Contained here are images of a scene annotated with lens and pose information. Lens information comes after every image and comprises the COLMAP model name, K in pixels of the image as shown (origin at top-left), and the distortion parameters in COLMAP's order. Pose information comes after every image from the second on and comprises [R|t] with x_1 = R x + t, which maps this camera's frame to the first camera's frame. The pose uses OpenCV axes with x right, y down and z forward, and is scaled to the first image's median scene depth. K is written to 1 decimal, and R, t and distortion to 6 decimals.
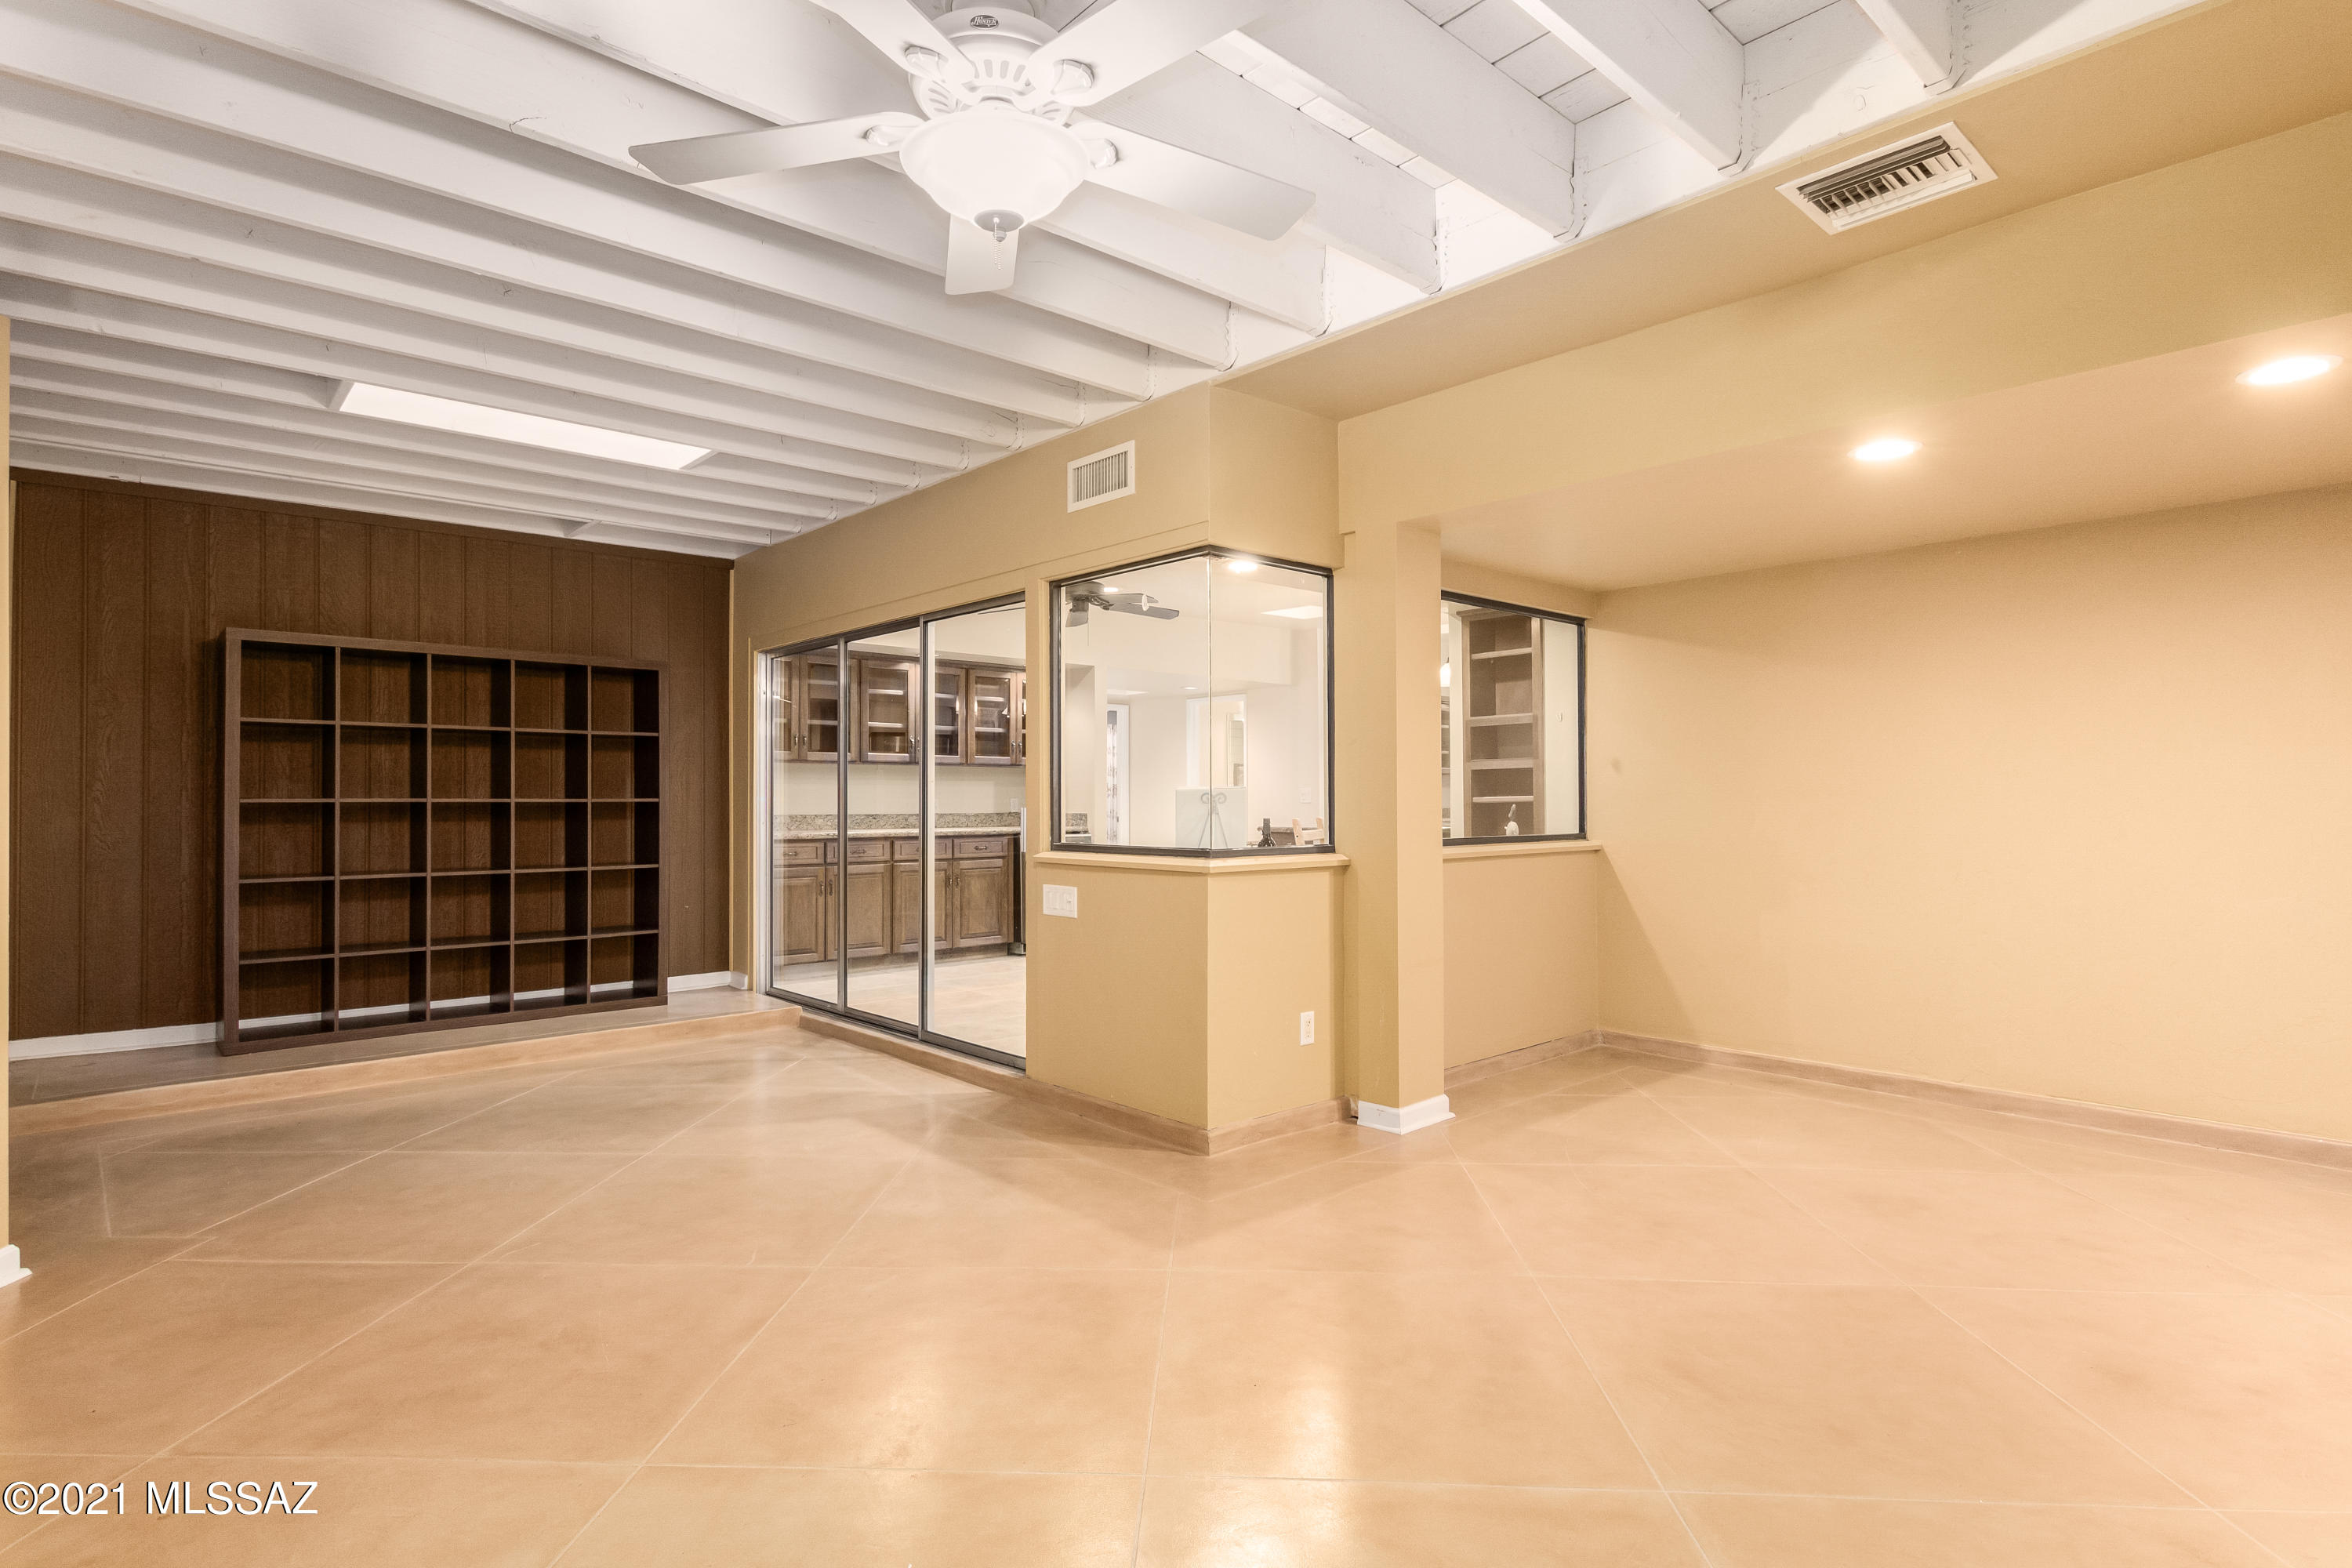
lens RADIAL K [[1173.2, 0, 1173.4], [0, 1173.2, 800.5], [0, 0, 1]] dist [0.014035, -0.001314]
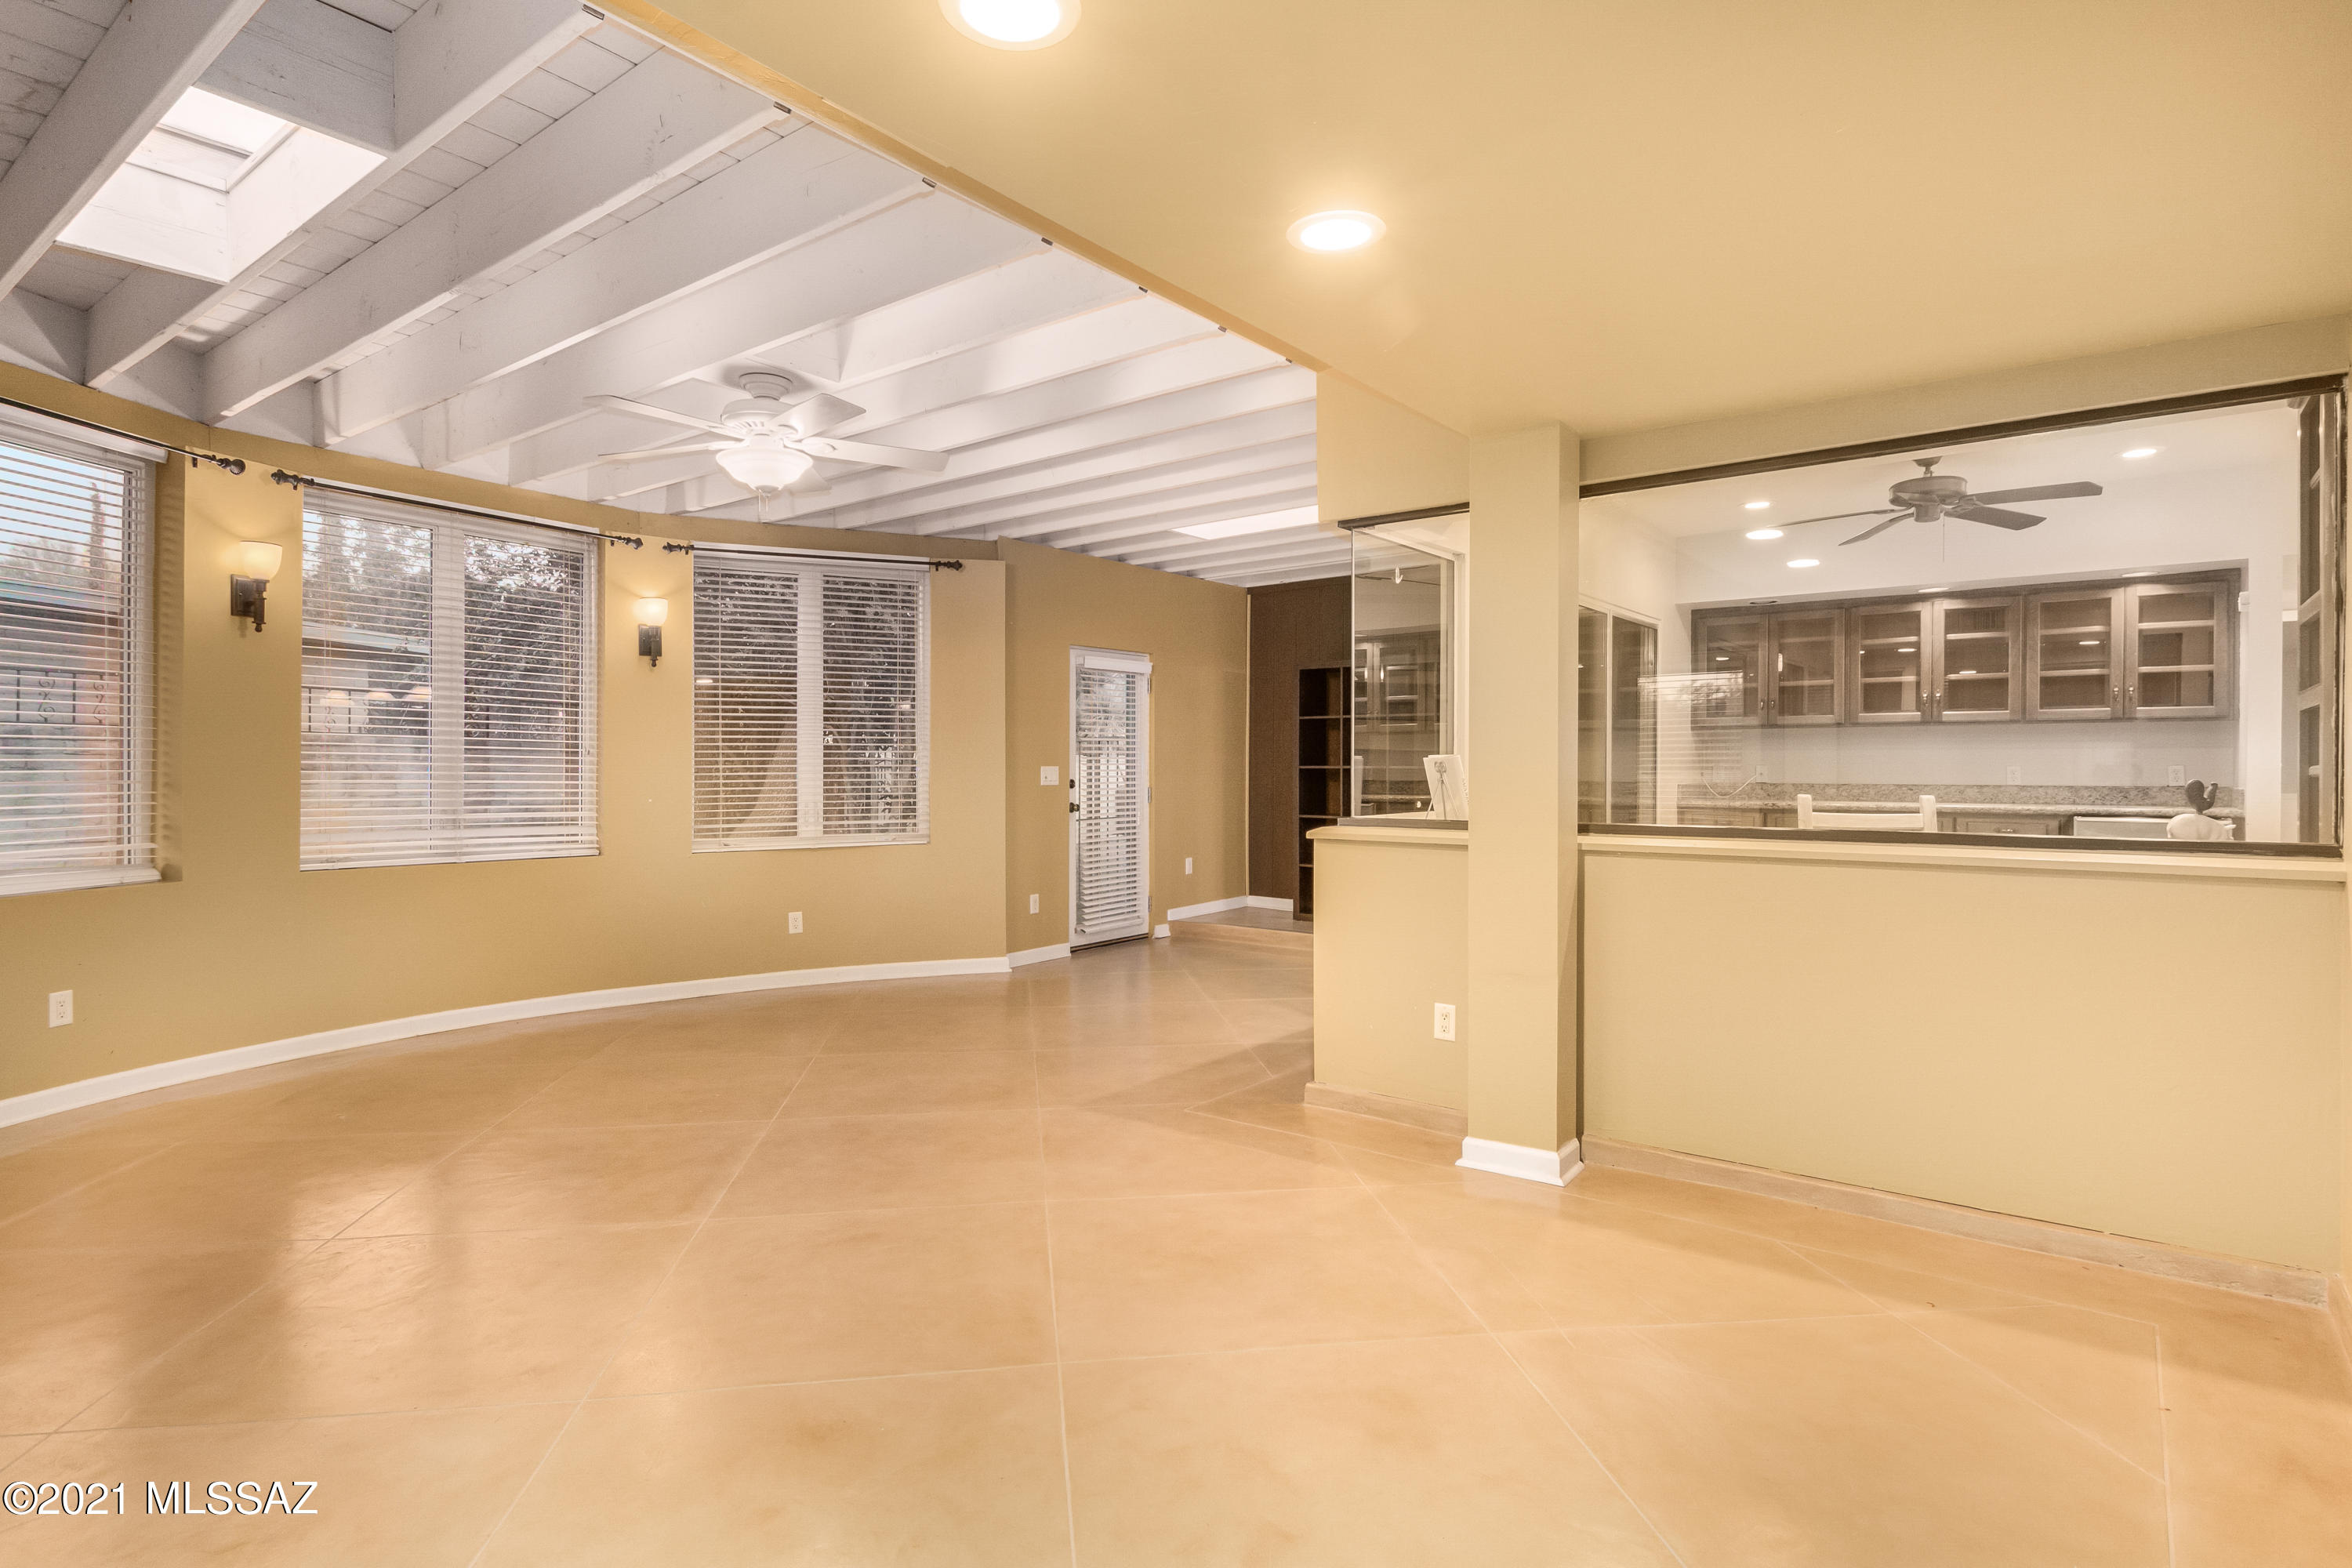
lens RADIAL K [[1197.1, 0, 1165.1], [0, 1197.1, 767.3], [0, 0, 1]] dist [0.019943, -0.000590]
pose [[0.175573, 0.001193, -0.984466, 0.981614], [-0.000458, 0.999999, 0.001130, -0.002436], [0.984466, 0.000253, 0.175574, 0.625896]]
